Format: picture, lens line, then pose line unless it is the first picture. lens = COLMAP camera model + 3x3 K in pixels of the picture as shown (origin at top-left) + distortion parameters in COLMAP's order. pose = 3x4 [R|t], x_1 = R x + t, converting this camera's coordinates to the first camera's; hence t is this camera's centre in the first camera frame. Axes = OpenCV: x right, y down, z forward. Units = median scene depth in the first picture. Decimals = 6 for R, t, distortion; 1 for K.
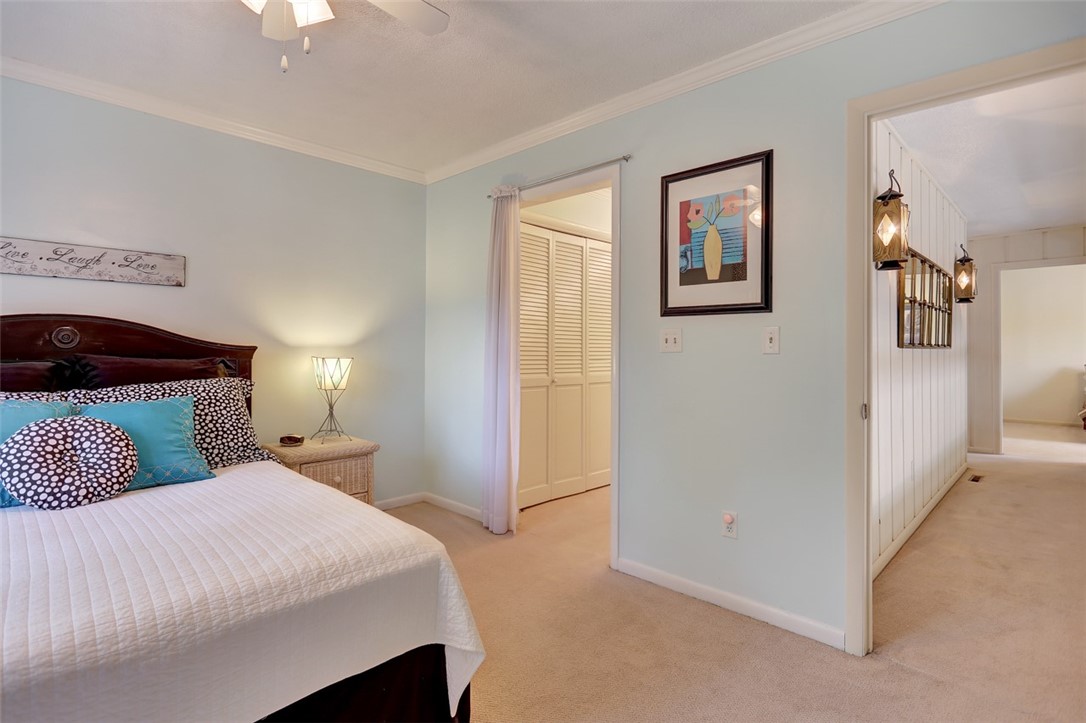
lens RADIAL K [[538.1, 0, 537.2], [0, 538.1, 354.6], [0, 0, 1]] dist [-0.012893, 0.001948]
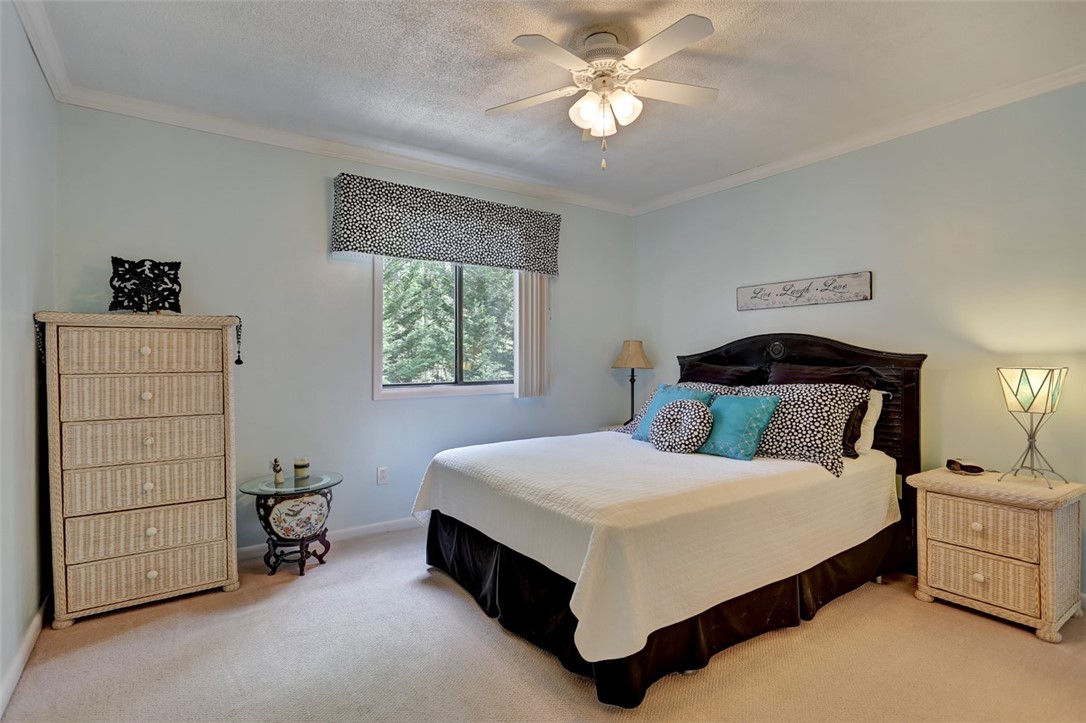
lens RADIAL K [[538.1, 0, 537.8], [0, 538.1, 361.0], [0, 0, 1]] dist [-0.012893, 0.001948]
pose [[-0.197836, 0.001366, -0.980234, 0.570722], [-0.006649, 0.999974, 0.002735, -0.002466], [0.980213, 0.007058, -0.197821, 0.607113]]
